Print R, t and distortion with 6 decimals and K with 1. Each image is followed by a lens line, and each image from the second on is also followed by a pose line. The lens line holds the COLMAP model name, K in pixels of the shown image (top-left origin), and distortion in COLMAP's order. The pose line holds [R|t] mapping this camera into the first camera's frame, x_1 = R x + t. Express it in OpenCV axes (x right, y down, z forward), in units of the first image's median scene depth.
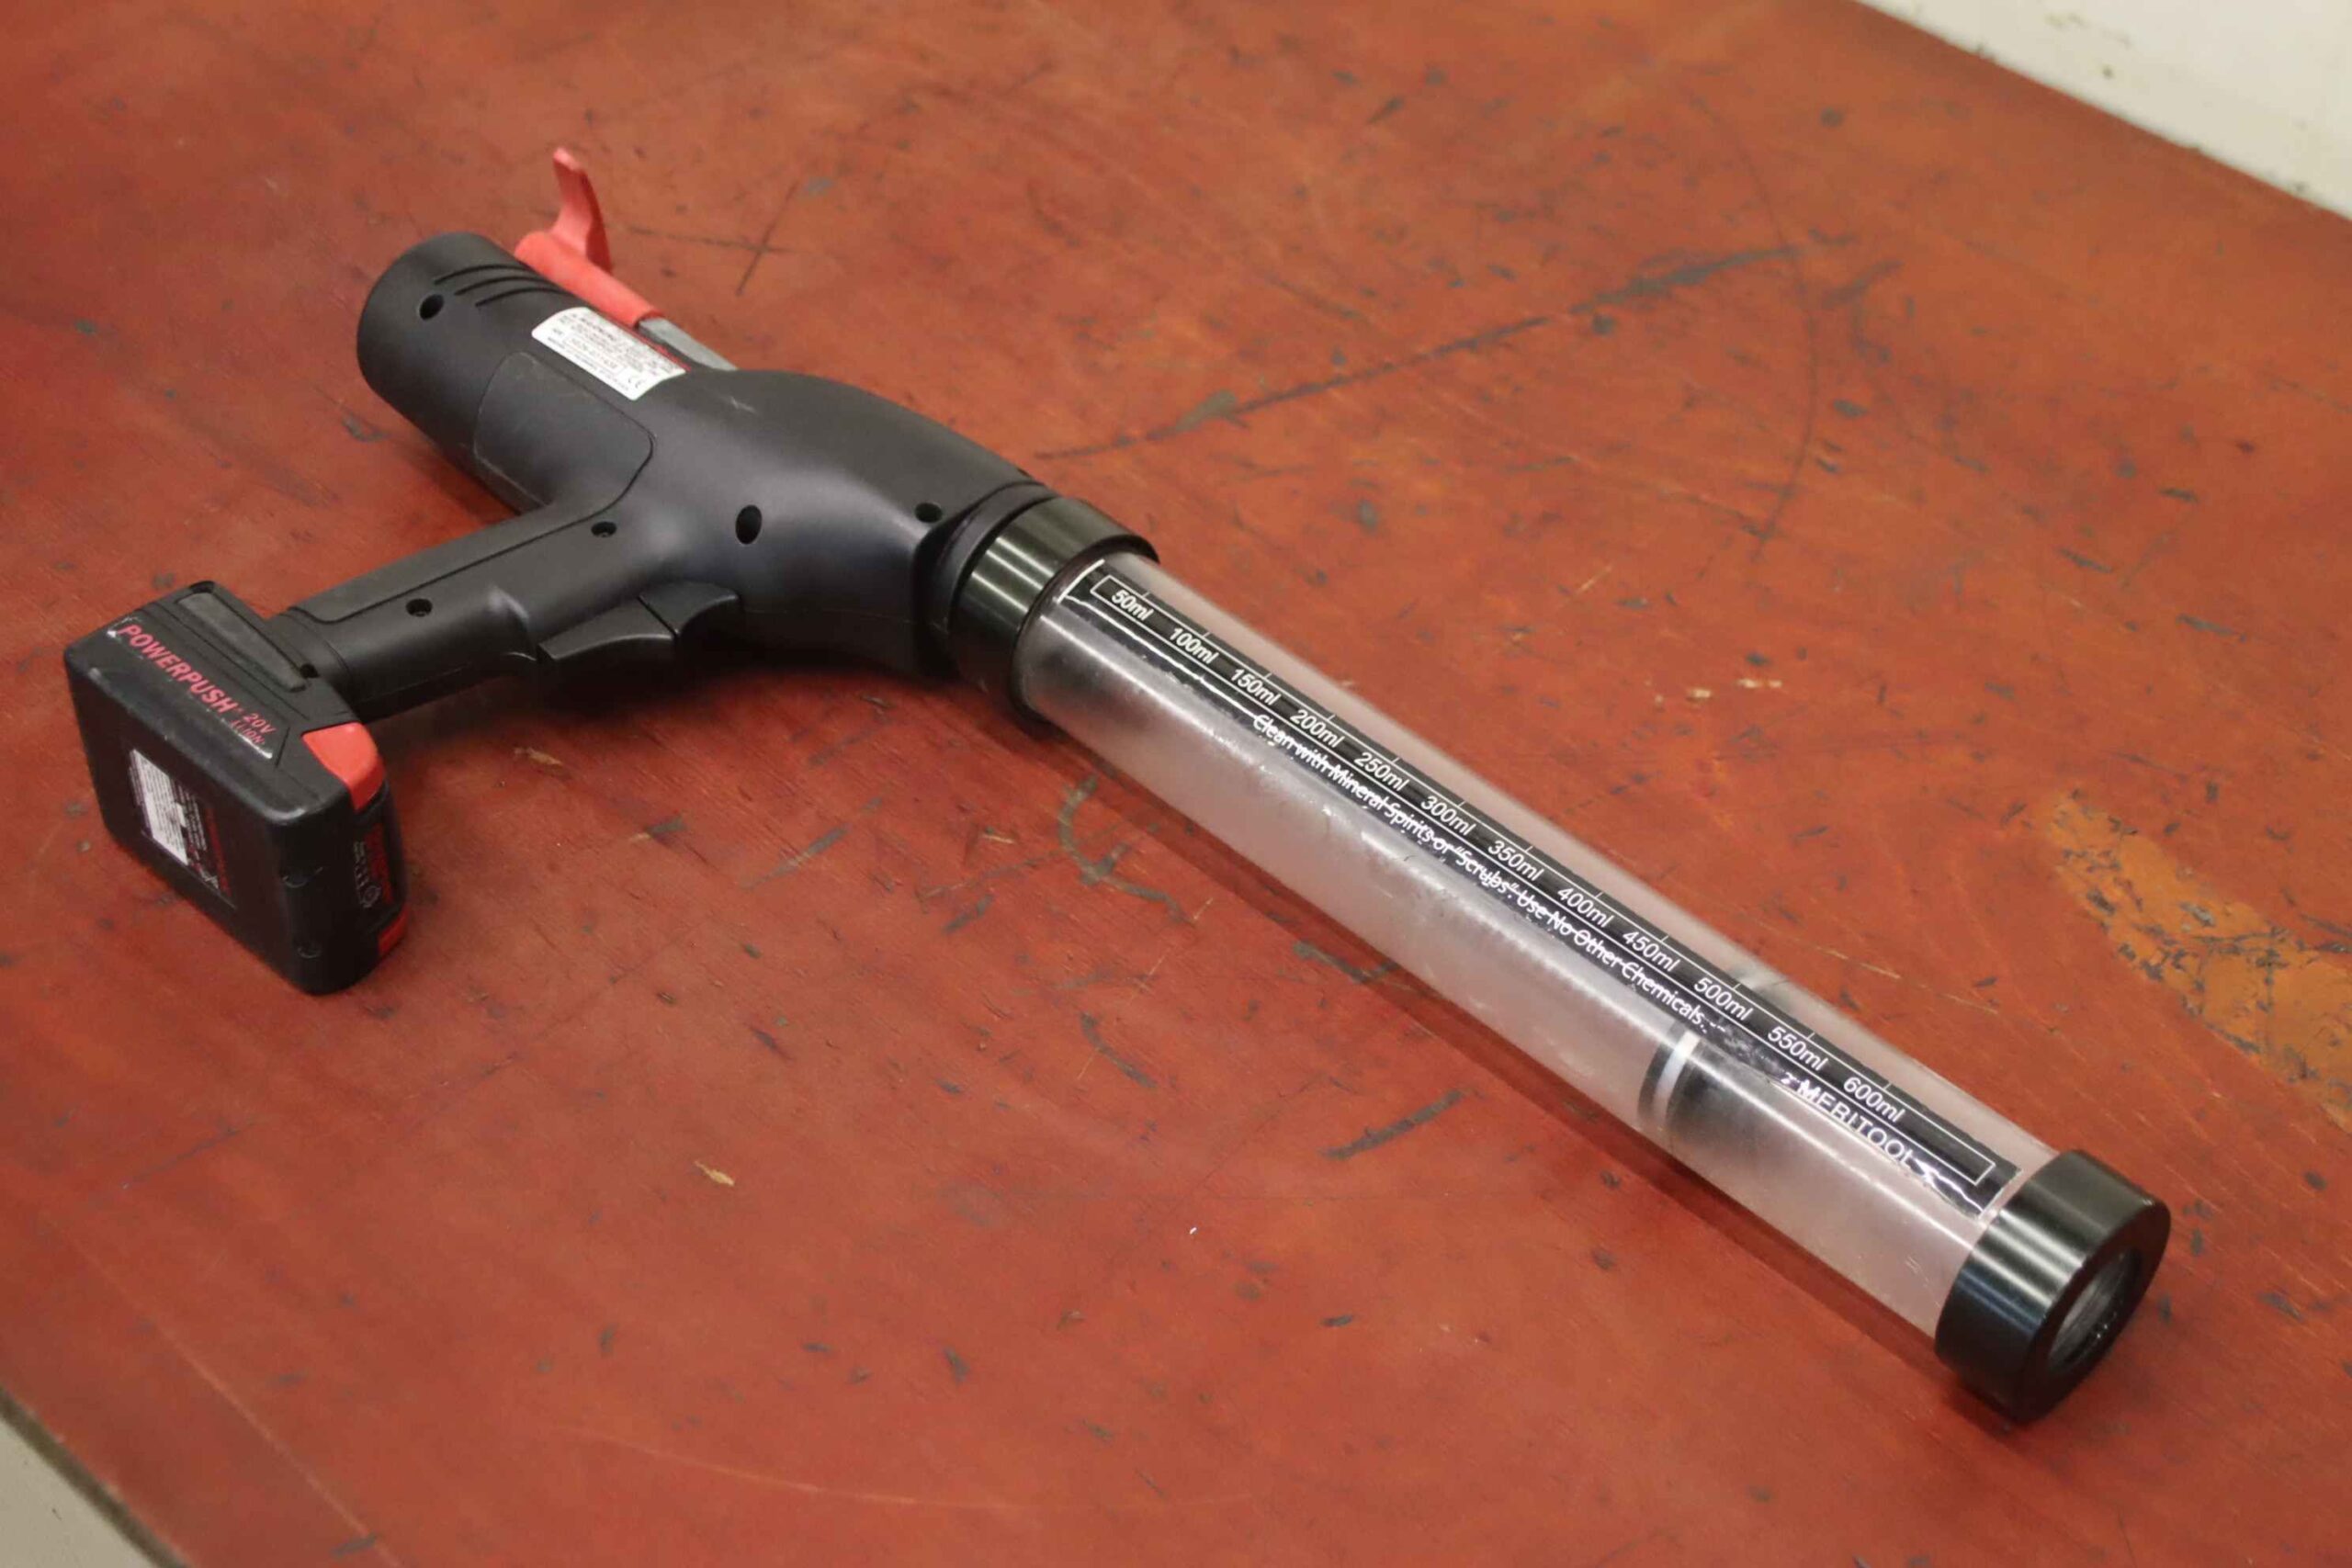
lens RADIAL K [[4027.8, 0, 1176.0], [0, 4027.8, 784.0], [0, 0, 1]] dist [0.081333, 0.173036]
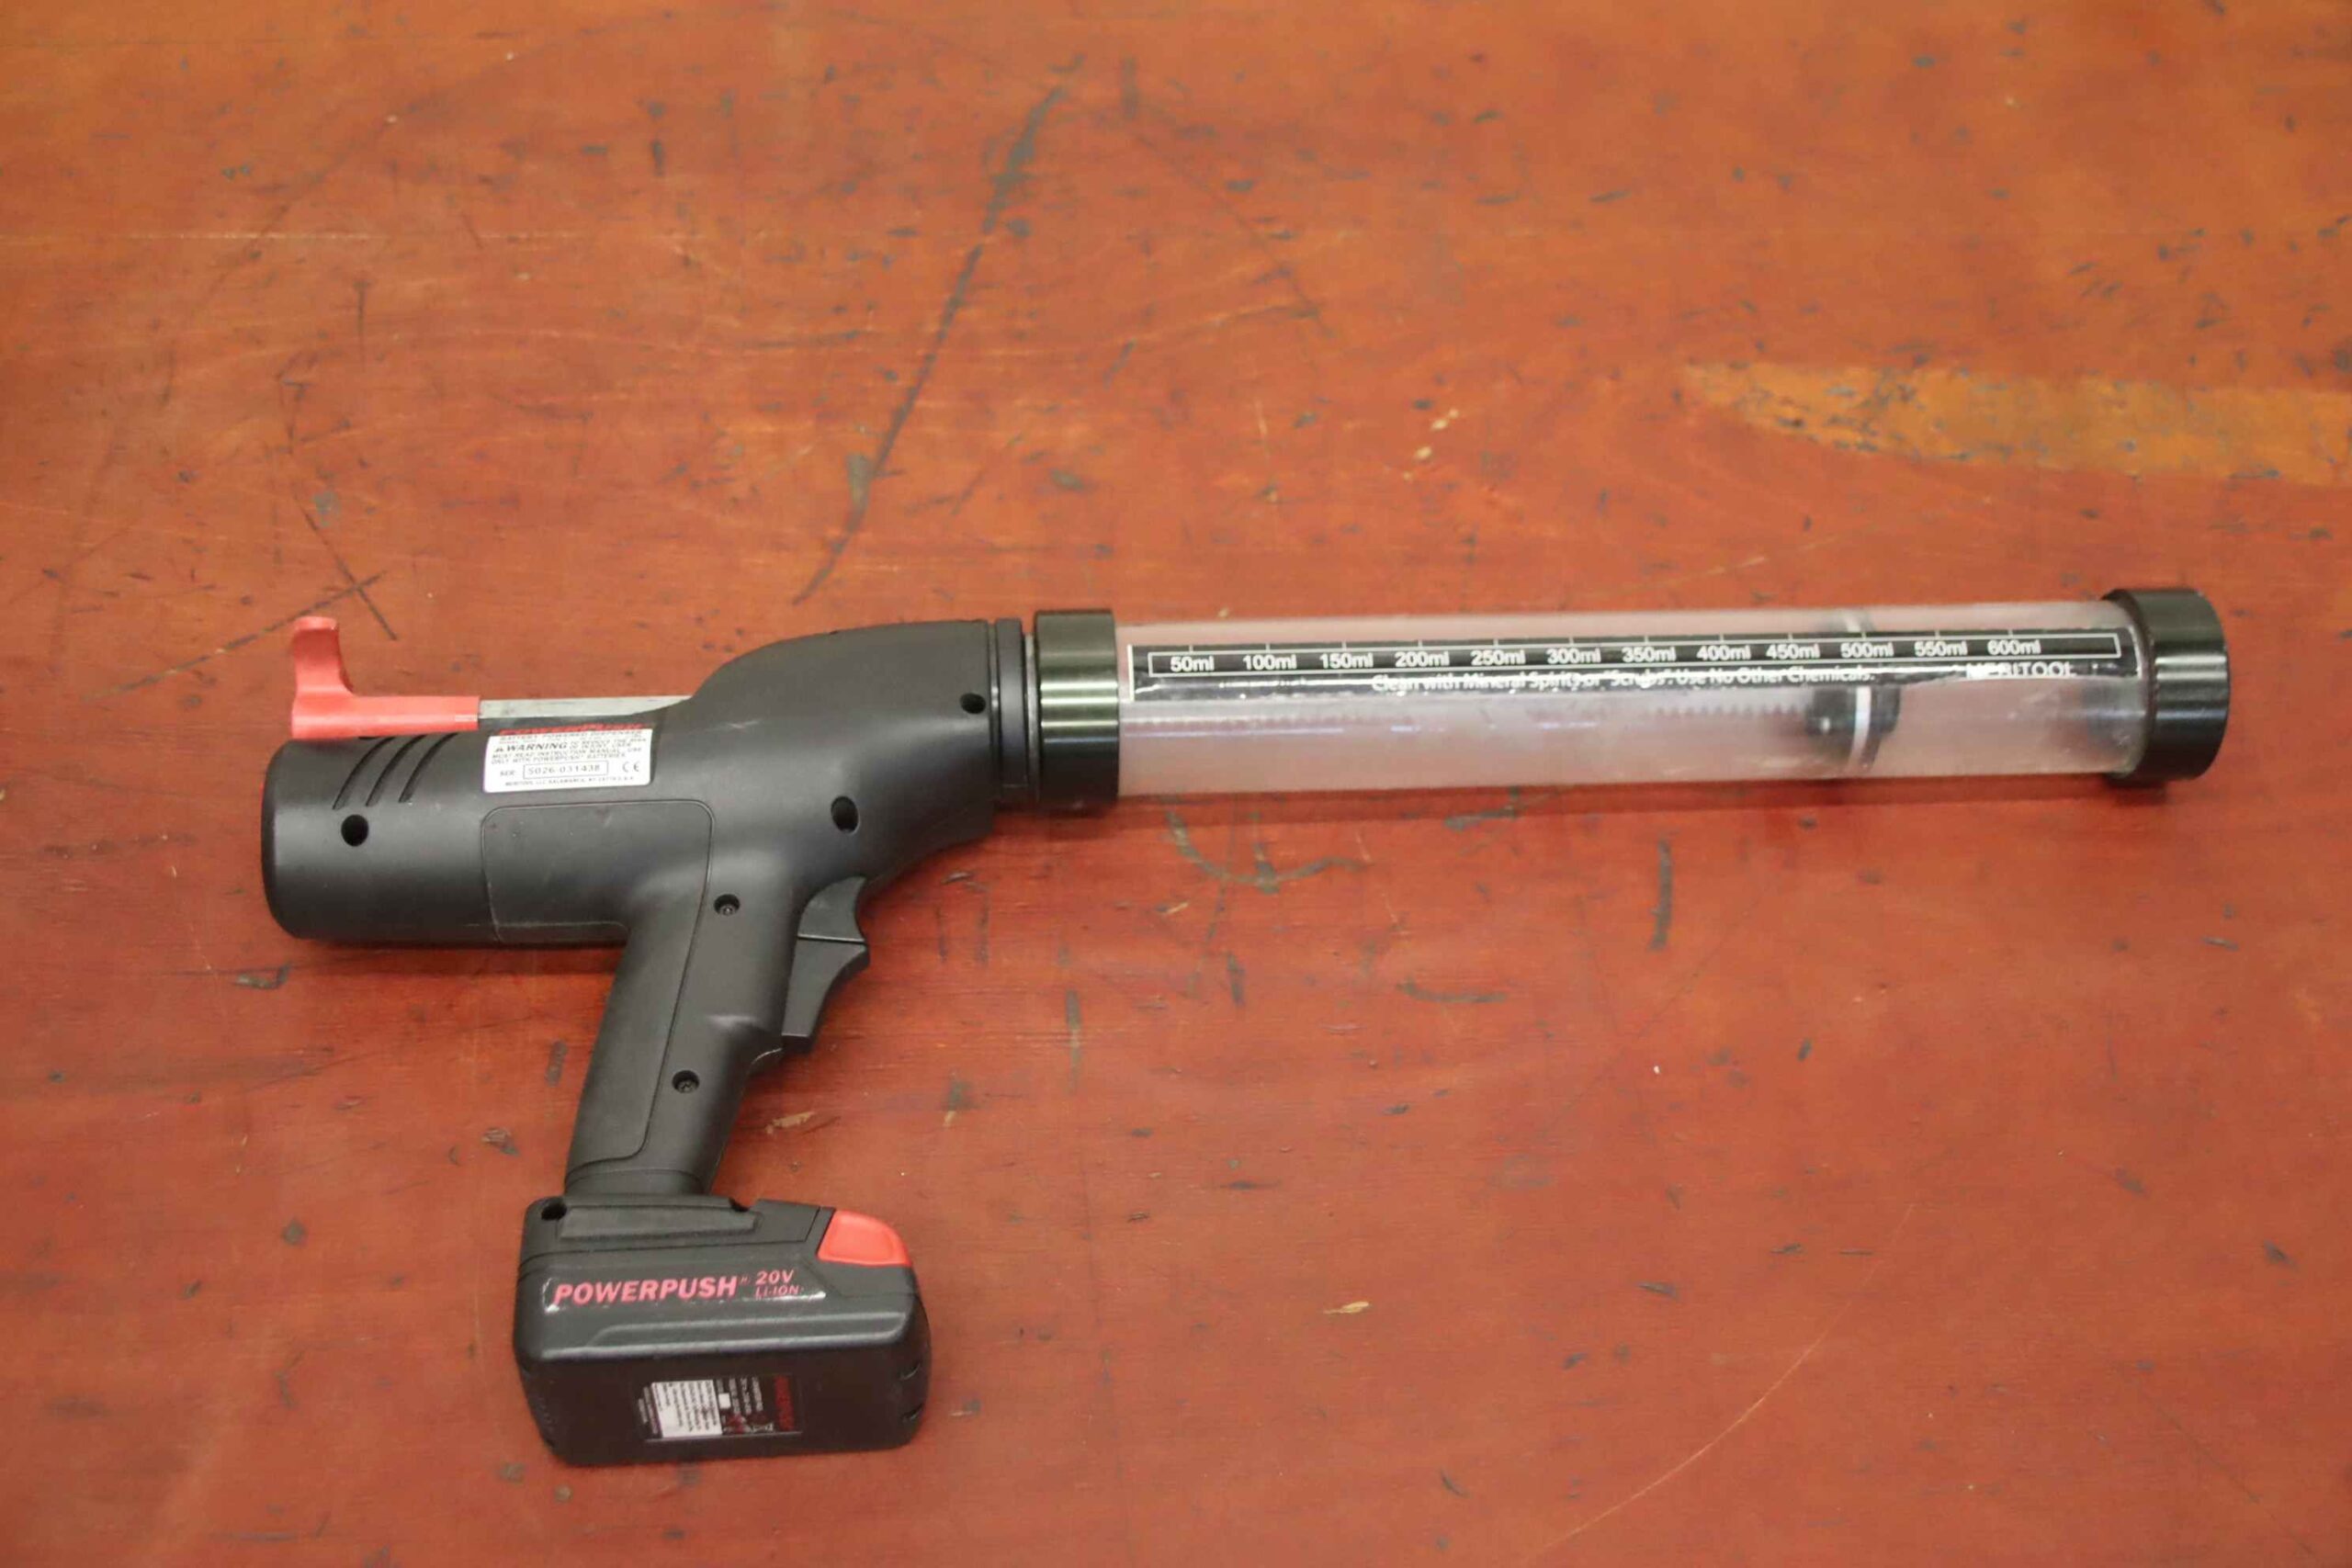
lens RADIAL K [[2962.5, 0, 1176.0], [0, 2962.5, 784.0], [0, 0, 1]] dist [-0.032062, 0.015784]
pose [[0.656606, -0.590640, 0.469056, -0.400744], [0.483303, 0.806927, 0.339540, -0.286595], [-0.579040, 0.003752, 0.815291, 0.342829]]
